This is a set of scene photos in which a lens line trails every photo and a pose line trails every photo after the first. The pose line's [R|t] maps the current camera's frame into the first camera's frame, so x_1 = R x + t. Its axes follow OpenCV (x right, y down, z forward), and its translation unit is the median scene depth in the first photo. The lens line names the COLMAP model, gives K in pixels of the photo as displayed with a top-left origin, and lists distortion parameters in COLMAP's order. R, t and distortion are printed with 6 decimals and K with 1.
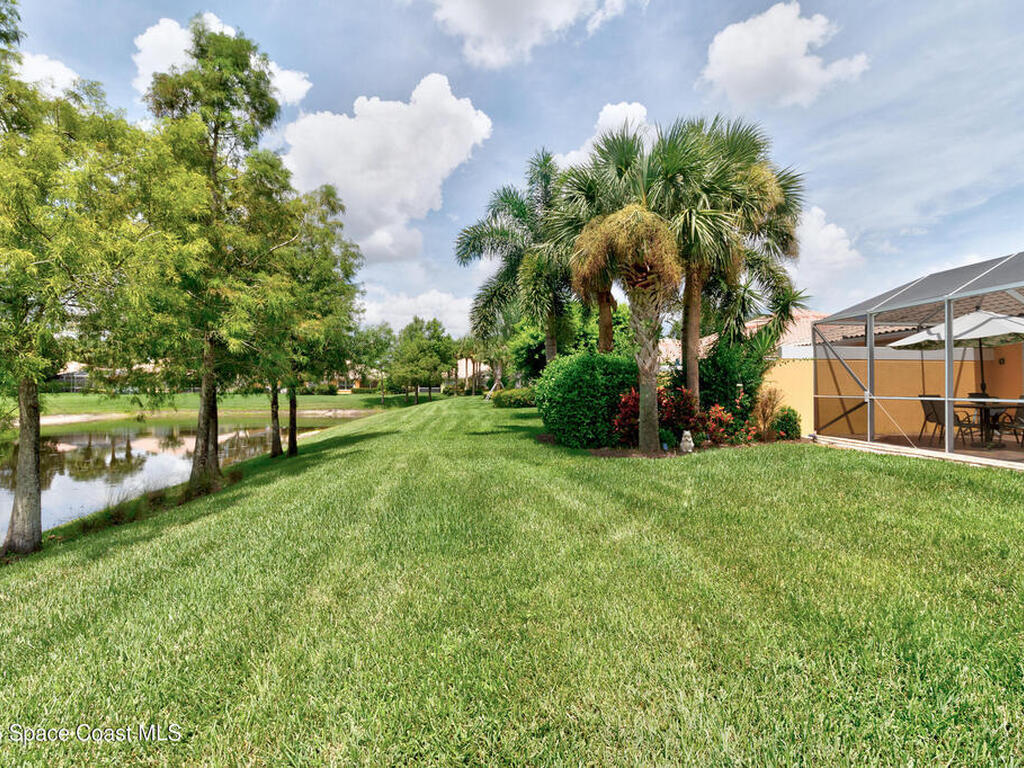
lens RADIAL K [[554.6, 0, 519.8], [0, 554.6, 384.9], [0, 0, 1]] dist [0.001271, 0.000870]
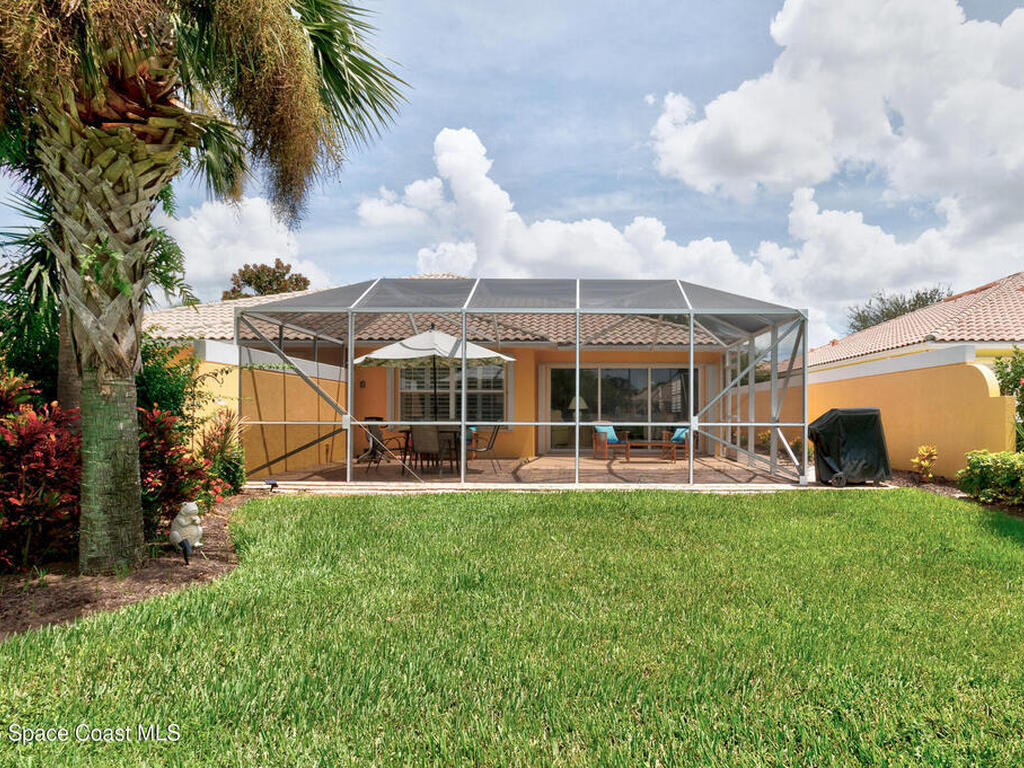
lens RADIAL K [[598.2, 0, 560.7], [0, 598.2, 414.3], [0, 0, 1]] dist [-0.005739, -0.000572]
pose [[0.069114, 0.003194, 0.997604, -0.149987], [-0.007687, 0.999967, -0.002669, 0.010293], [-0.997579, -0.007484, 0.069136, 0.627348]]
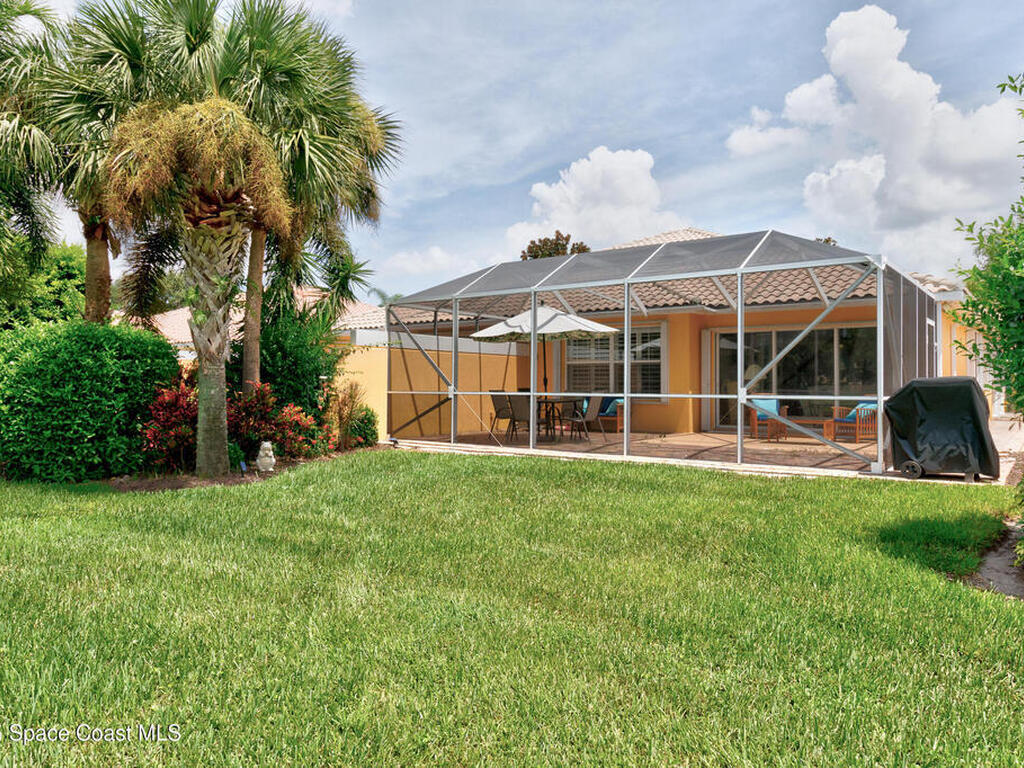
lens RADIAL K [[745.2, 0, 512.0], [0, 745.2, 384.0], [0, 0, 1]] dist [-0.002074, 0.001624]
pose [[0.662793, 0.005222, 0.748785, -0.187261], [-0.007649, 0.999971, -0.000204, 0.007266], [-0.748764, -0.005592, 0.662813, 0.132794]]
